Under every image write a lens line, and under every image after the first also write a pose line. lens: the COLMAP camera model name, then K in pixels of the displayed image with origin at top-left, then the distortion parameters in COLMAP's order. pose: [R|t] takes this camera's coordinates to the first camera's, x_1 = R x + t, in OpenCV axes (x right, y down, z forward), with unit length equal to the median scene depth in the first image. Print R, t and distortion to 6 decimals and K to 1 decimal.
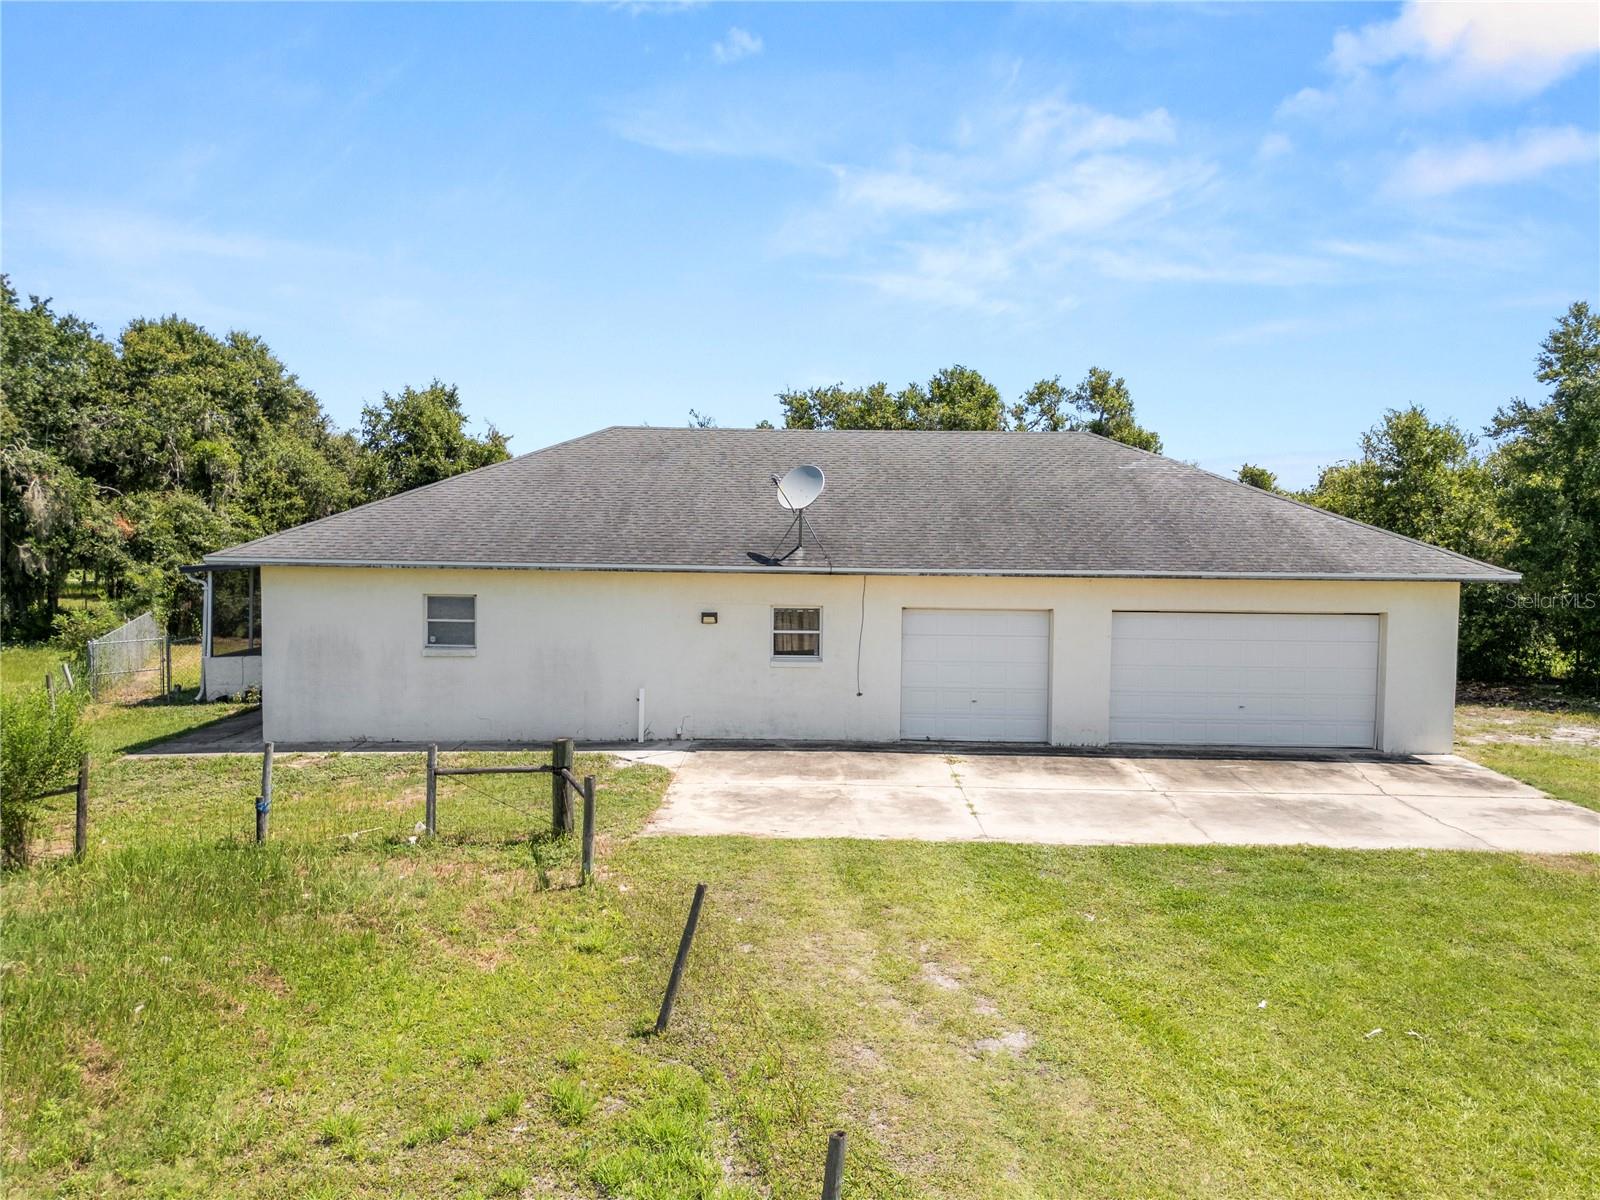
lens RADIAL K [[1111.4, 0, 803.8], [0, 1111.4, 599.9], [0, 0, 1]] dist [0.095694, -0.108384]
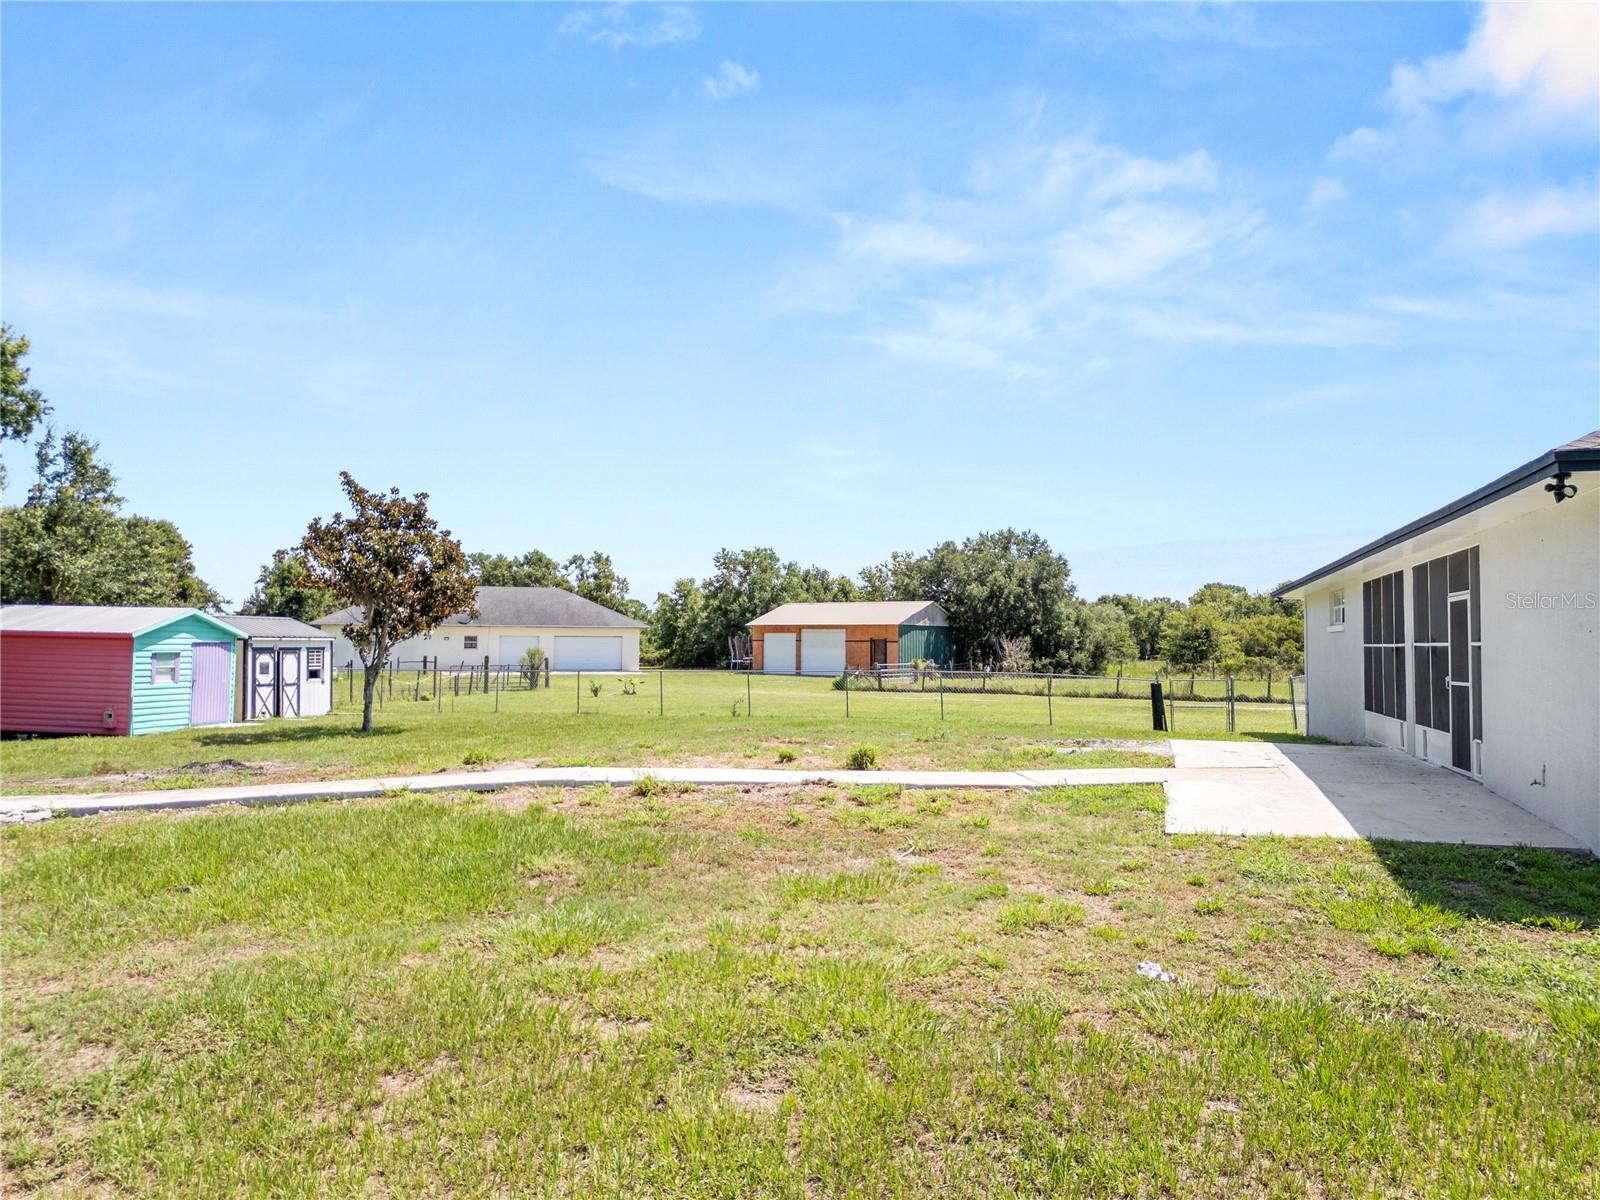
lens RADIAL K [[1111.4, 0, 803.8], [0, 1111.4, 599.9], [0, 0, 1]] dist [0.095694, -0.108384]
pose [[0.951937, 0.005993, 0.306236, -0.063480], [0.021086, 0.996154, -0.085041, 0.155328], [-0.305568, 0.087411, 0.948150, -1.988686]]
